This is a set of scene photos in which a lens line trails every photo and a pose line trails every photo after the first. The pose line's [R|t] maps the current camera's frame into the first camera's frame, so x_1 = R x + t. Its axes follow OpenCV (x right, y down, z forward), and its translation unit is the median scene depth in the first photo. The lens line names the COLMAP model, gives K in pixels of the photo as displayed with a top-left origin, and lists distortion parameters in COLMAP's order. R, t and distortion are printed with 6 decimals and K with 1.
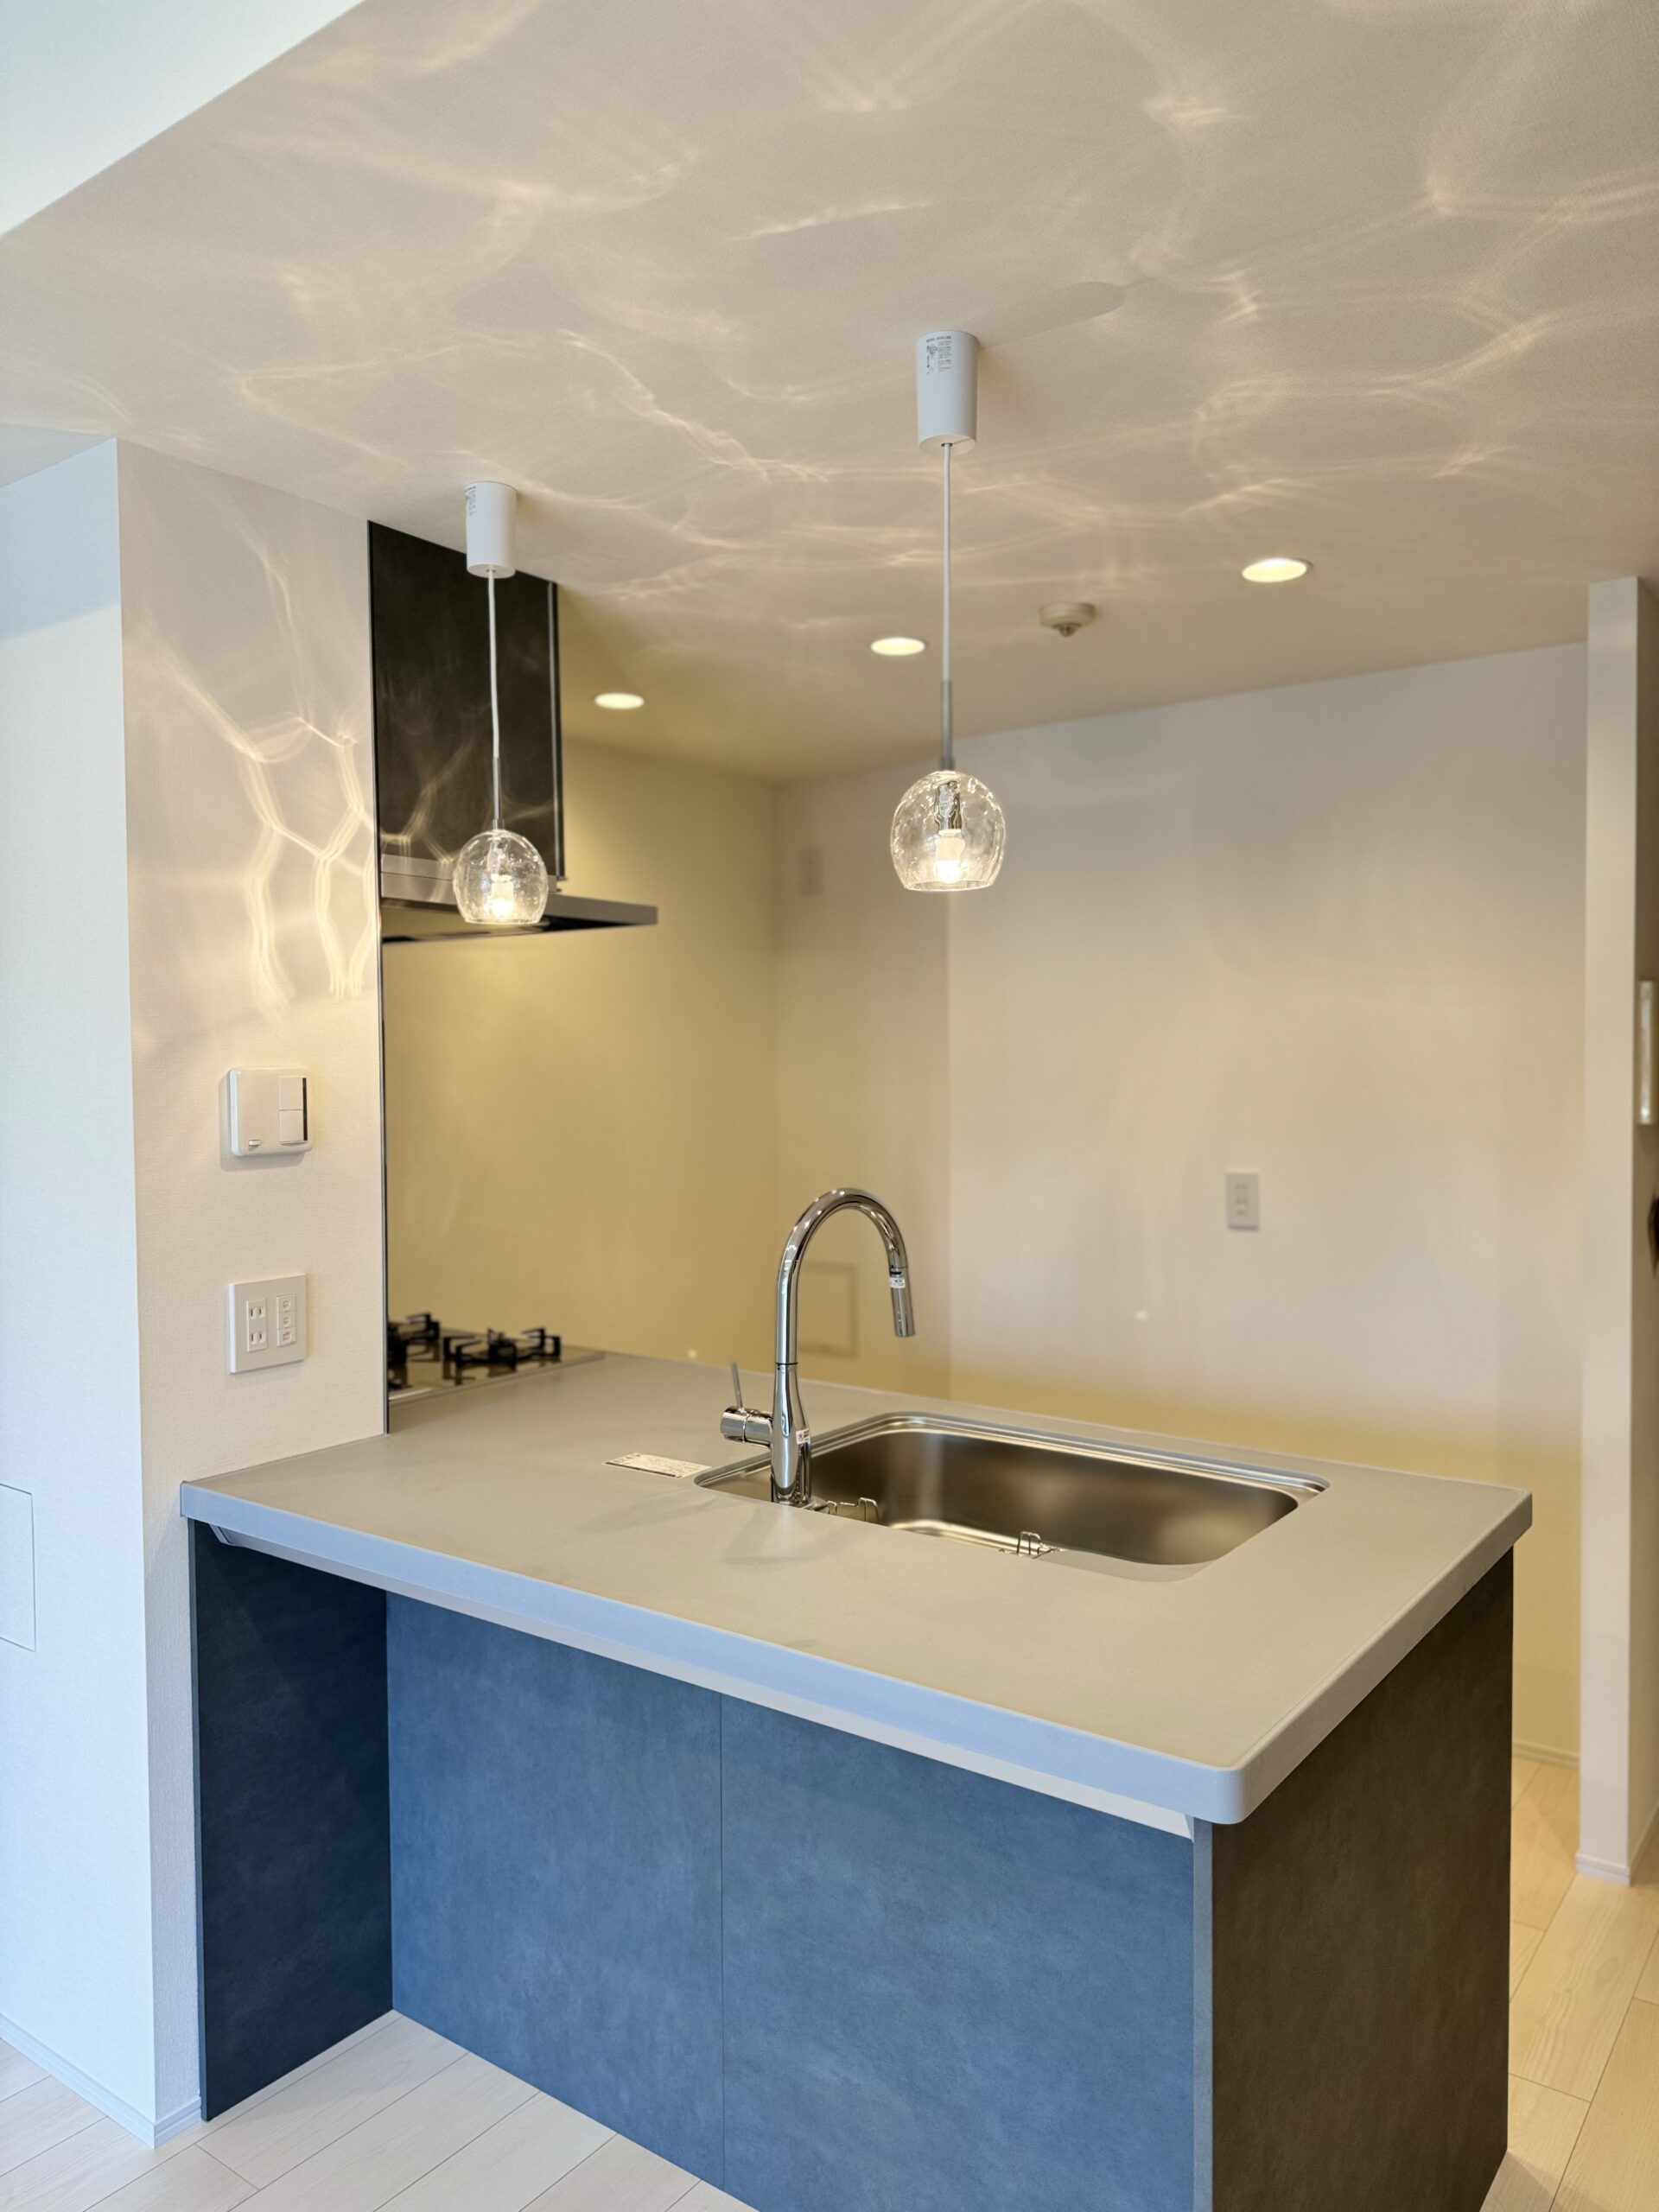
lens RADIAL K [[1584.5, 0, 825.3], [0, 1584.5, 1109.7], [0, 0, 1]] dist [0.019606, -0.005524]
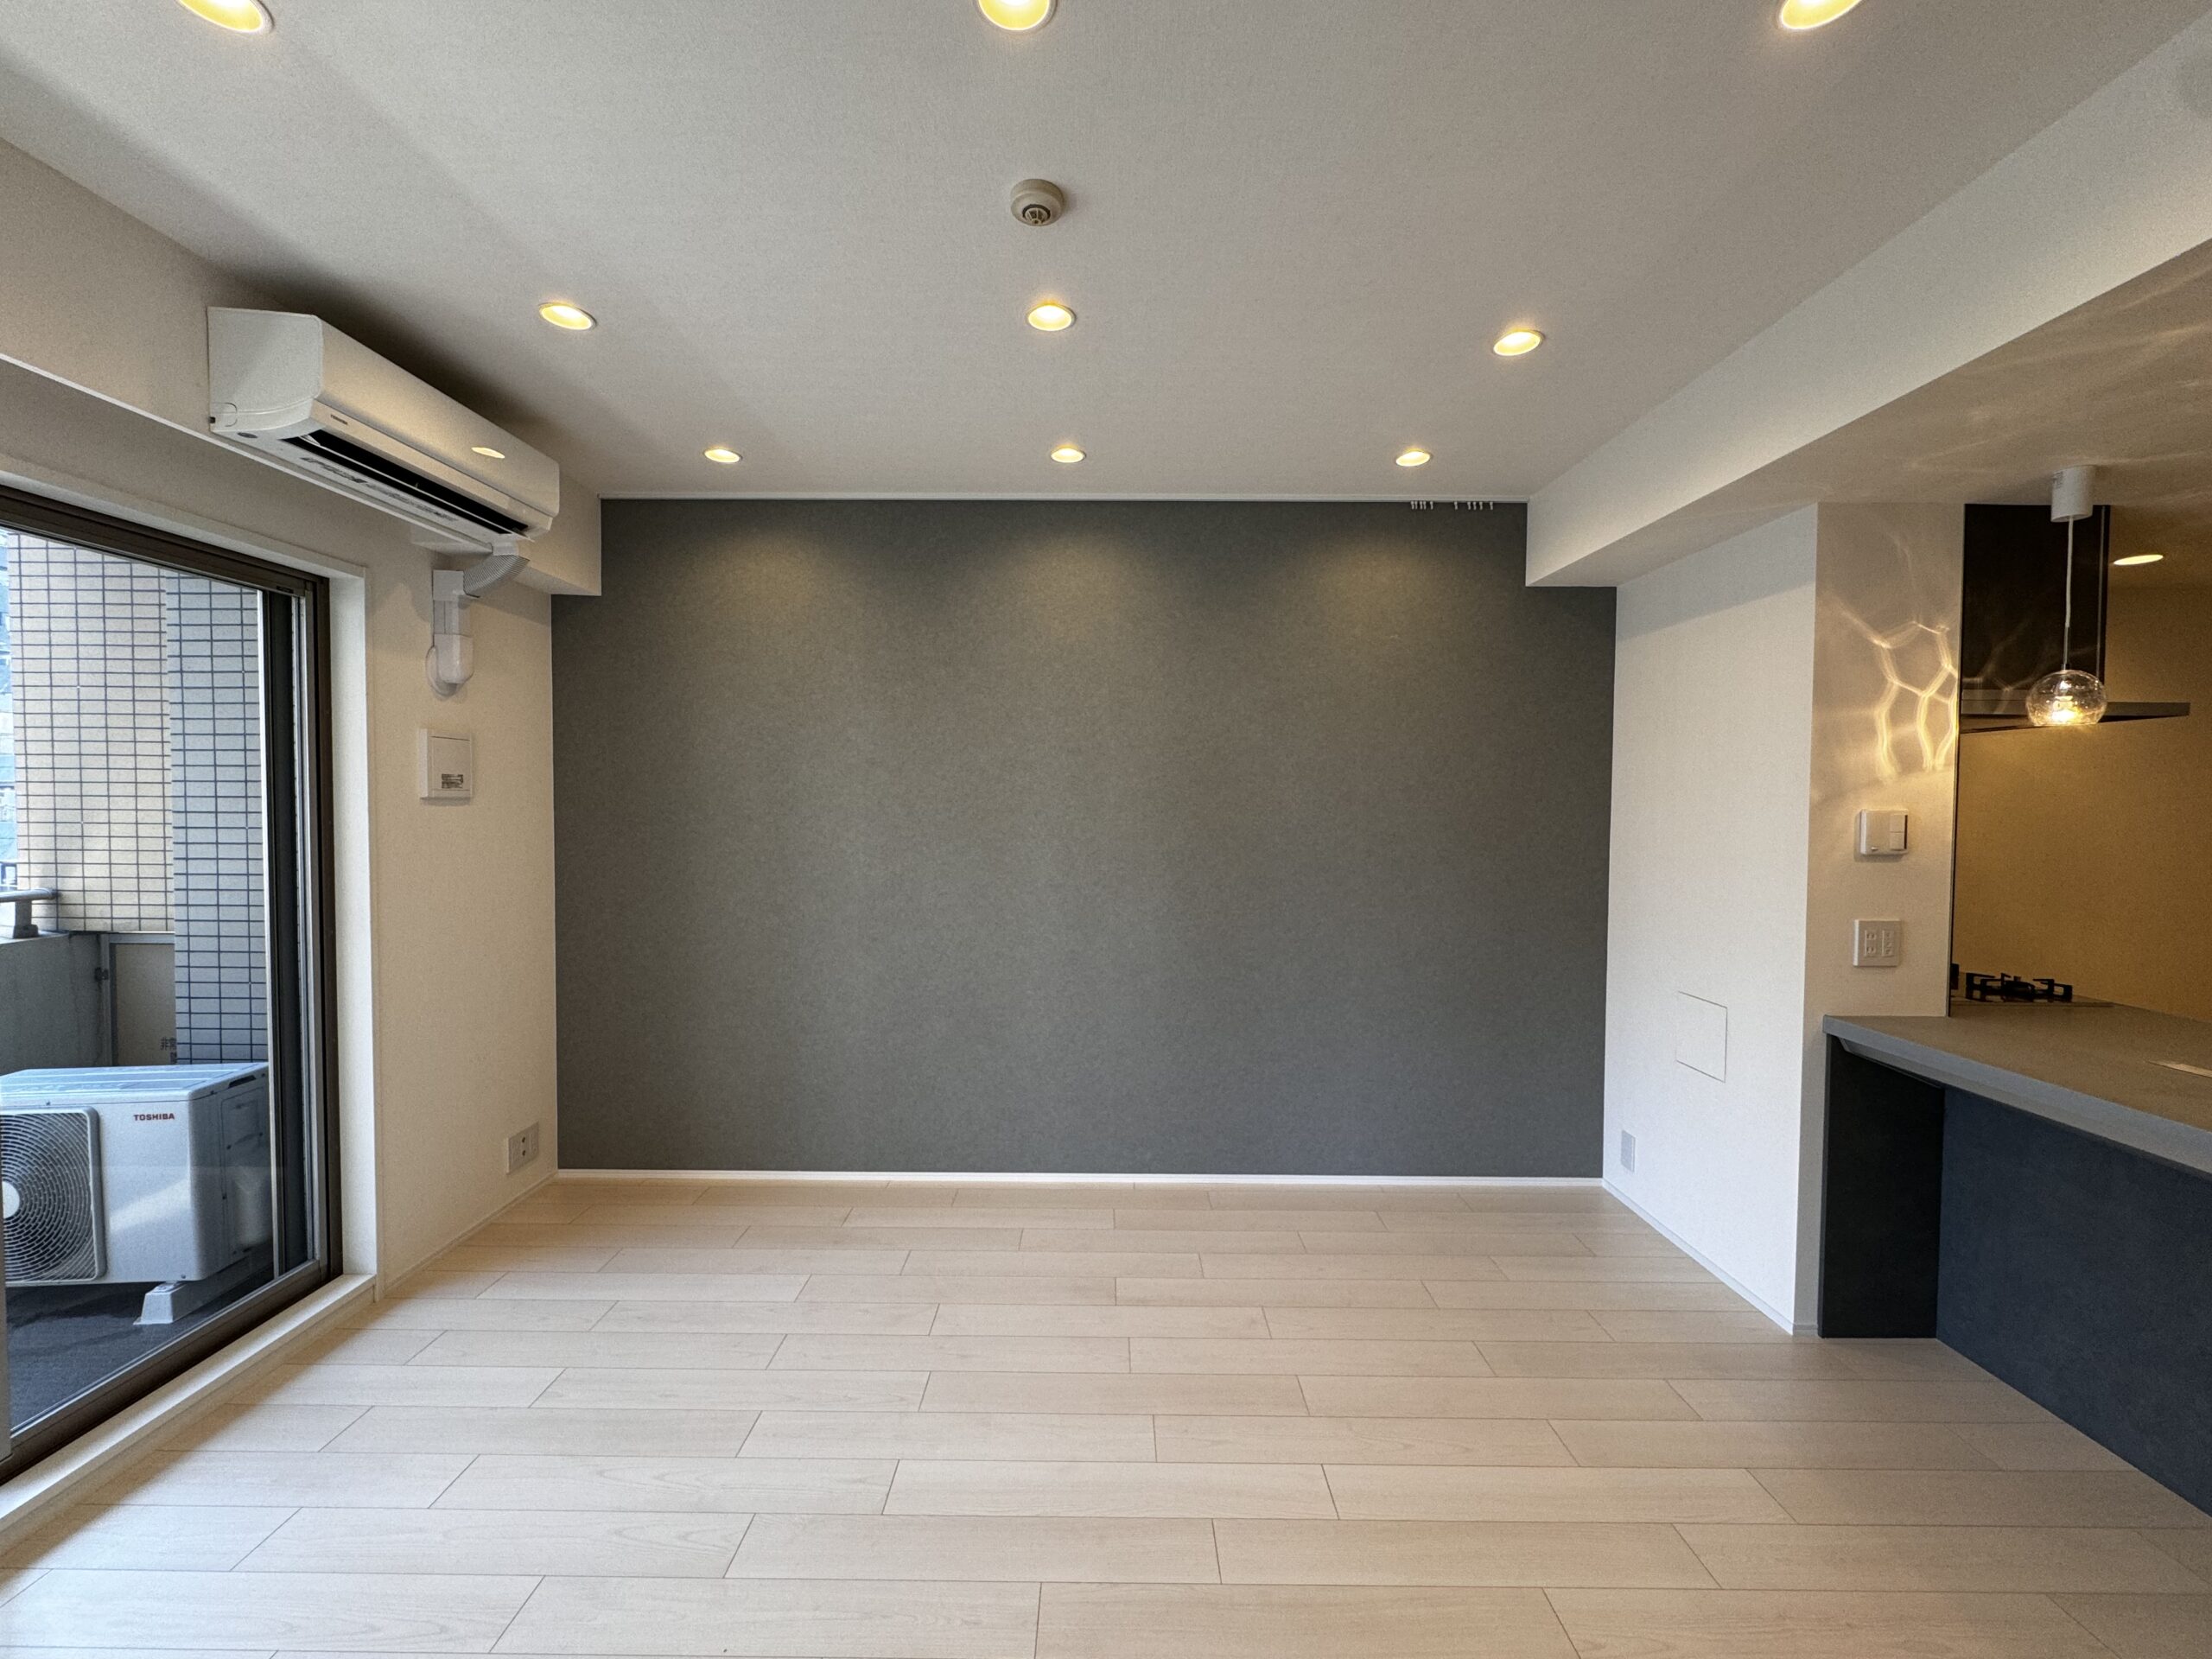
lens RADIAL K [[874.0, 0, 1097.3], [0, 874.0, 826.4], [0, 0, 1]] dist [-0.004312, -0.000040]
pose [[0.589137, 0.033944, -0.807320, -0.062267], [-0.038940, 0.999149, 0.013594, 0.016342], [0.807094, 0.023428, 0.589957, -0.364805]]
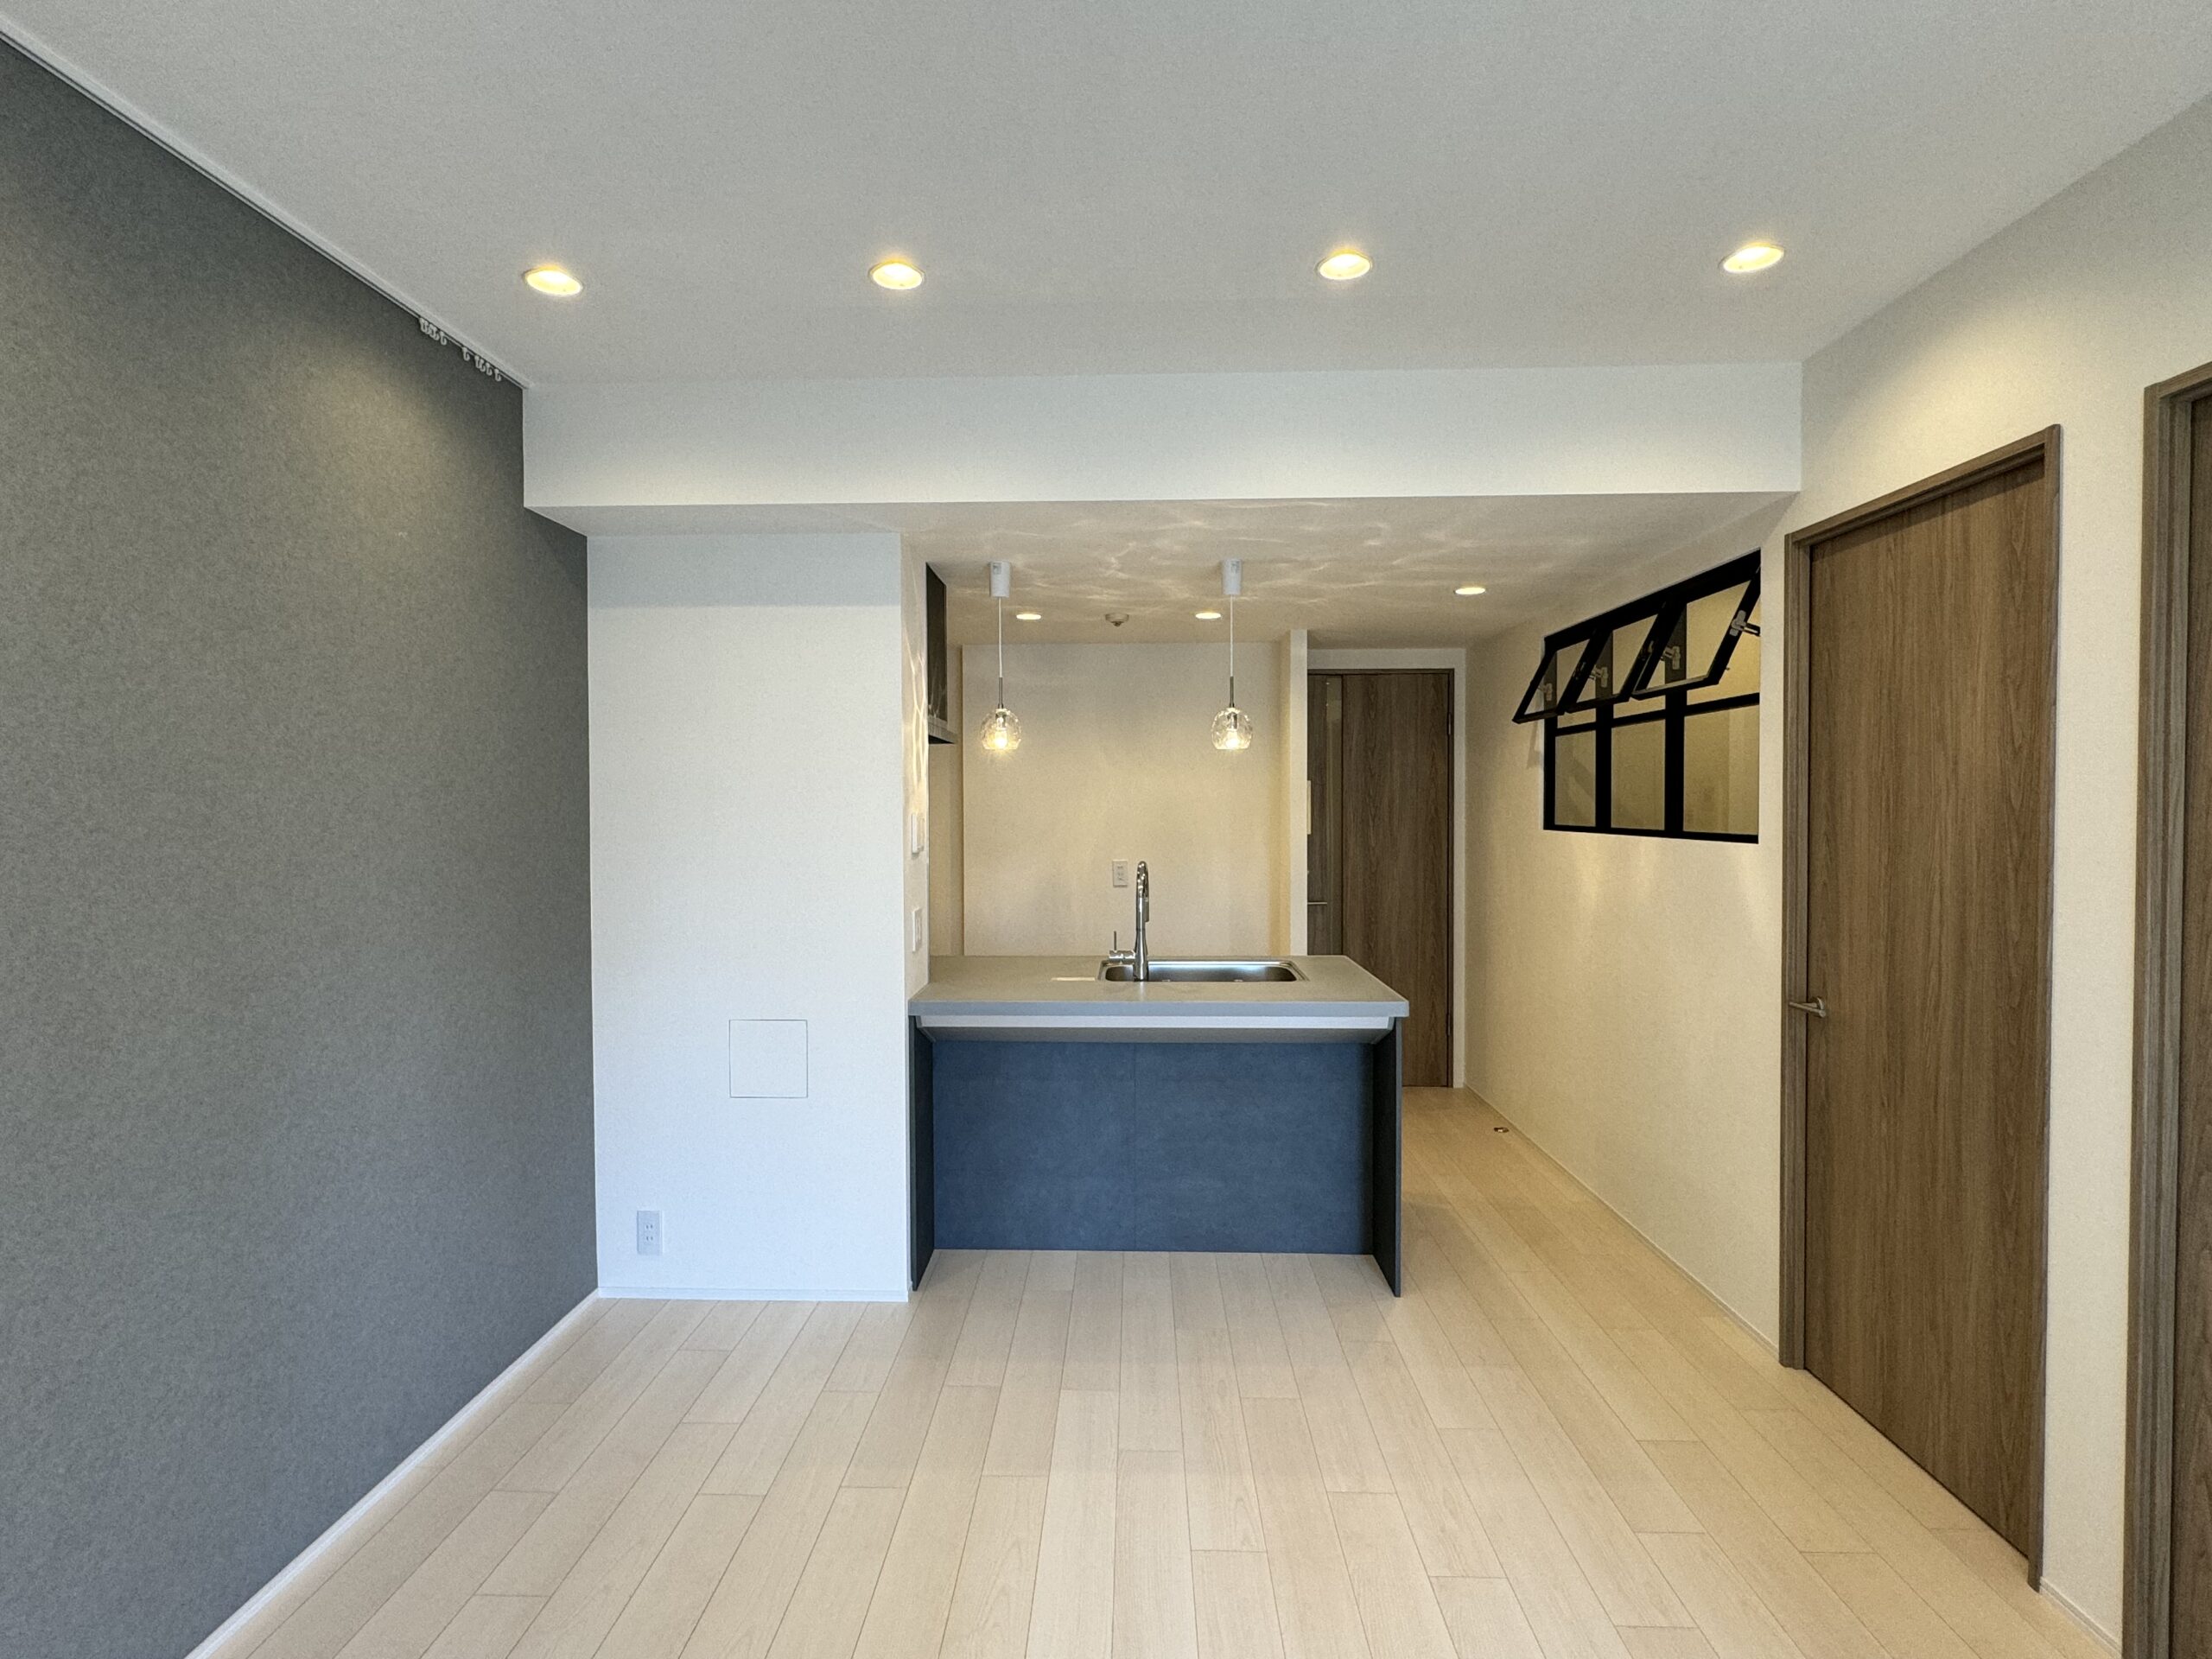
lens RADIAL K [[1111.8, 0, 1103.6], [0, 1111.8, 817.6], [0, 0, 1]] dist [-0.001547, -0.000250]
pose [[0.821492, -0.005527, 0.570193, -0.990221], [0.019819, 0.999626, -0.018863, 0.014701], [-0.569875, 0.026797, 0.821294, -0.400266]]
